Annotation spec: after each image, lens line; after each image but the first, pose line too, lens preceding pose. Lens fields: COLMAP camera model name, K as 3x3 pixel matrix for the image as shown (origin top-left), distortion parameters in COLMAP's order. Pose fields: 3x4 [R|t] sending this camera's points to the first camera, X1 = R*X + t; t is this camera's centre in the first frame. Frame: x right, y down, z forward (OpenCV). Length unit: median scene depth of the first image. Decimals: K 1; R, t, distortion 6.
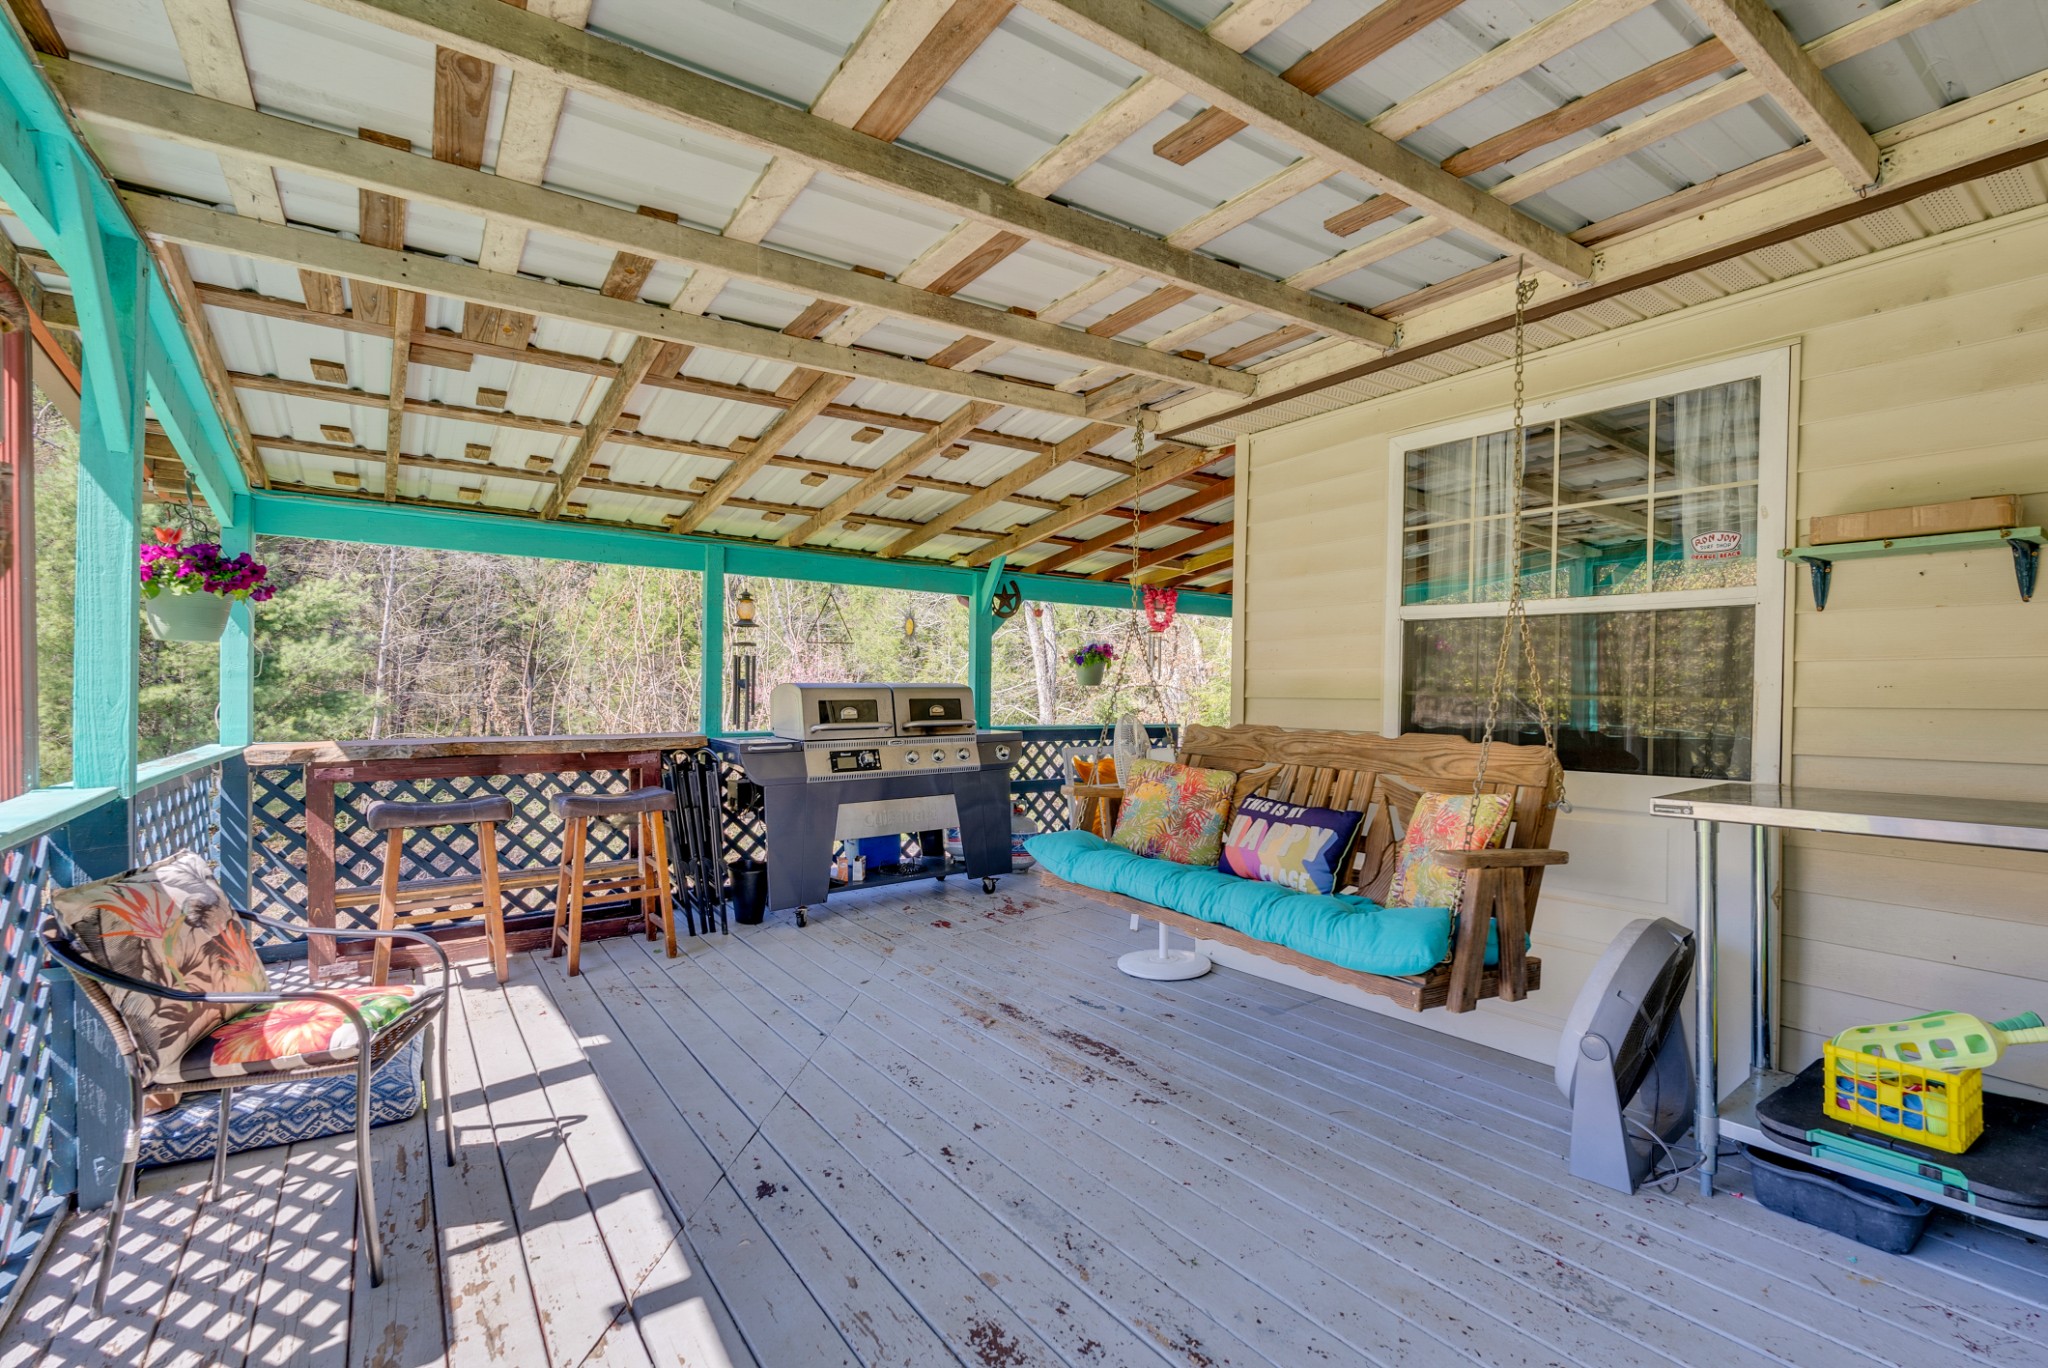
lens RADIAL K [[901.2, 0, 1024.0], [0, 901.2, 684.0], [0, 0, 1]] dist [-0.000216, 0.000132]
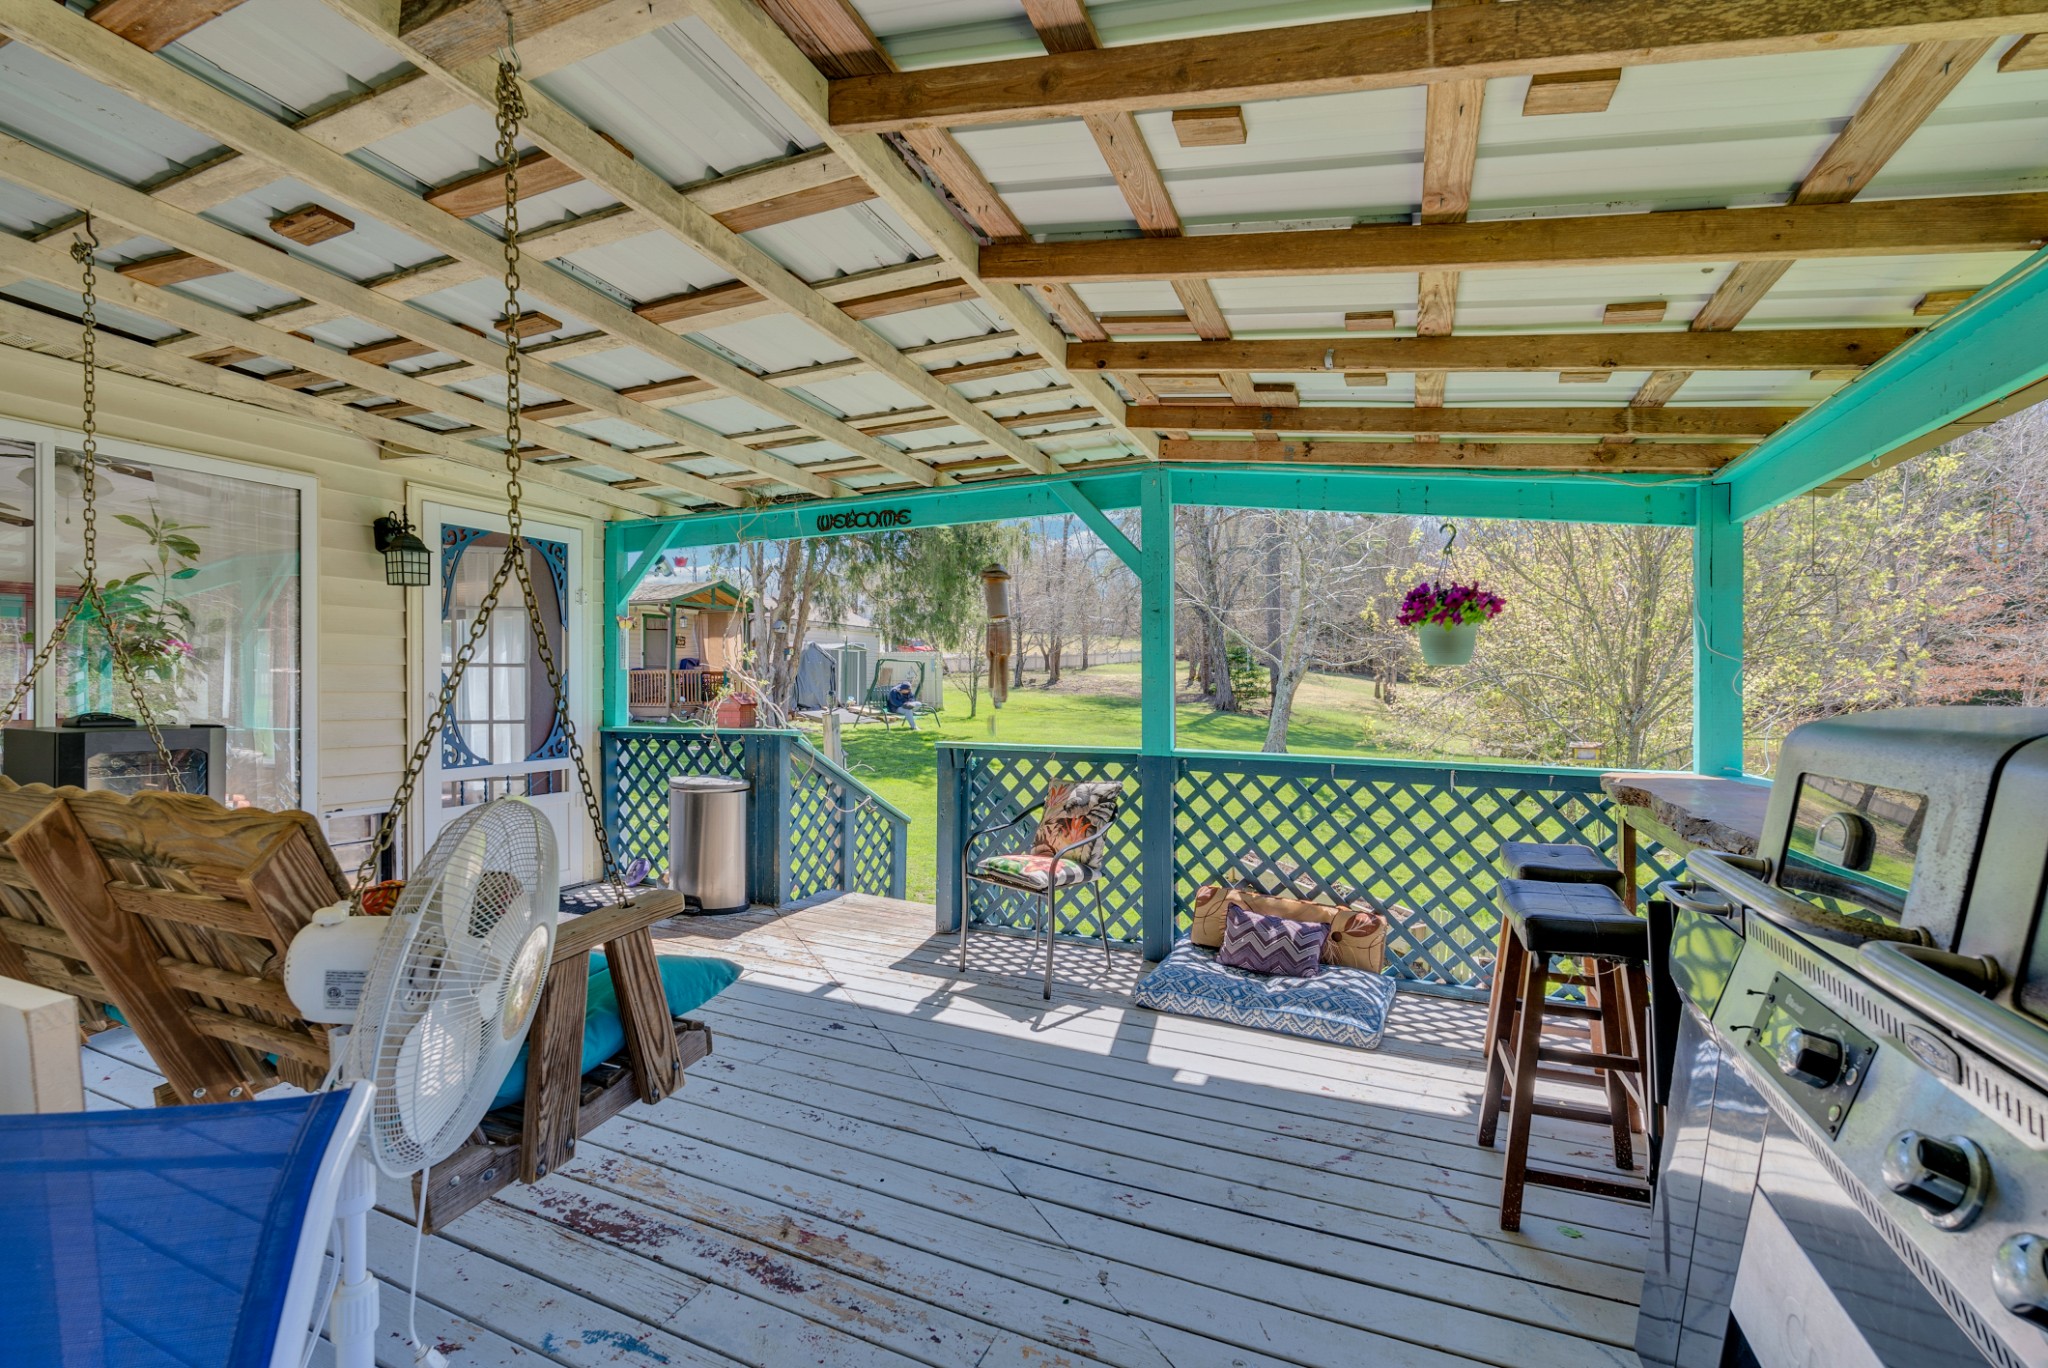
lens RADIAL K [[901.2, 0, 1024.0], [0, 901.2, 684.0], [0, 0, 1]] dist [-0.000216, 0.000132]
pose [[-0.861008, -0.008834, -0.508515, 0.210989], [-0.006387, 0.999958, -0.006559, -0.009950], [0.508551, -0.002399, -0.861028, 2.370606]]
